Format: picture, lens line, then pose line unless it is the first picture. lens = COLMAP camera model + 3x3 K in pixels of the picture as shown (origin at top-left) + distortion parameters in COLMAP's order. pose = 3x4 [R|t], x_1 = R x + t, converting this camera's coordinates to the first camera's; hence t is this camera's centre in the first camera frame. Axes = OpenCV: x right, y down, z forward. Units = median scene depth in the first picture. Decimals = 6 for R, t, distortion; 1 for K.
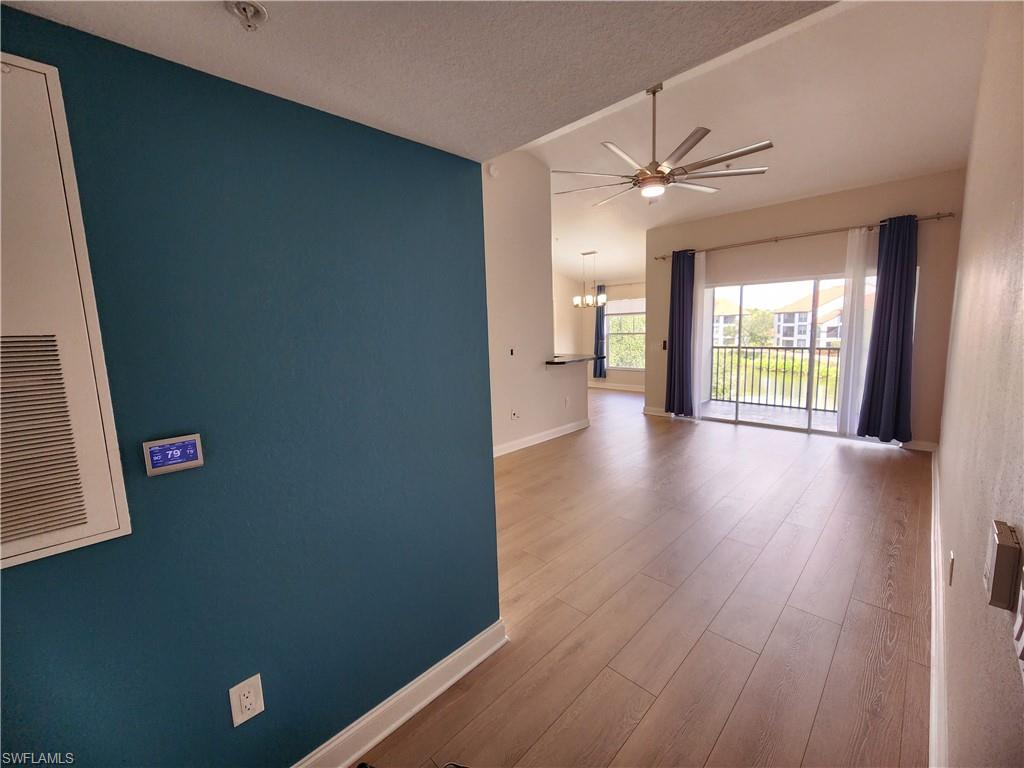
lens RADIAL K [[420.0, 0, 516.8], [0, 420.0, 380.1], [0, 0, 1]] dist [-0.001640, -0.000014]
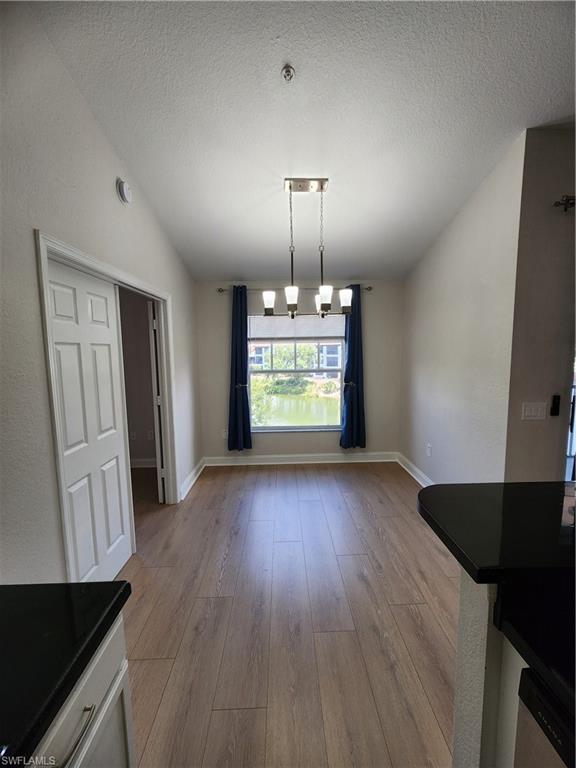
lens RADIAL K [[315.0, 0, 287.9], [0, 315.0, 380.3], [0, 0, 1]] dist [-0.001640, -0.000014]
pose [[0.701488, -0.052879, 0.710717, -0.058186], [0.088360, 0.996002, -0.013108, -0.091948], [-0.707182, 0.071995, 0.703356, 0.680452]]
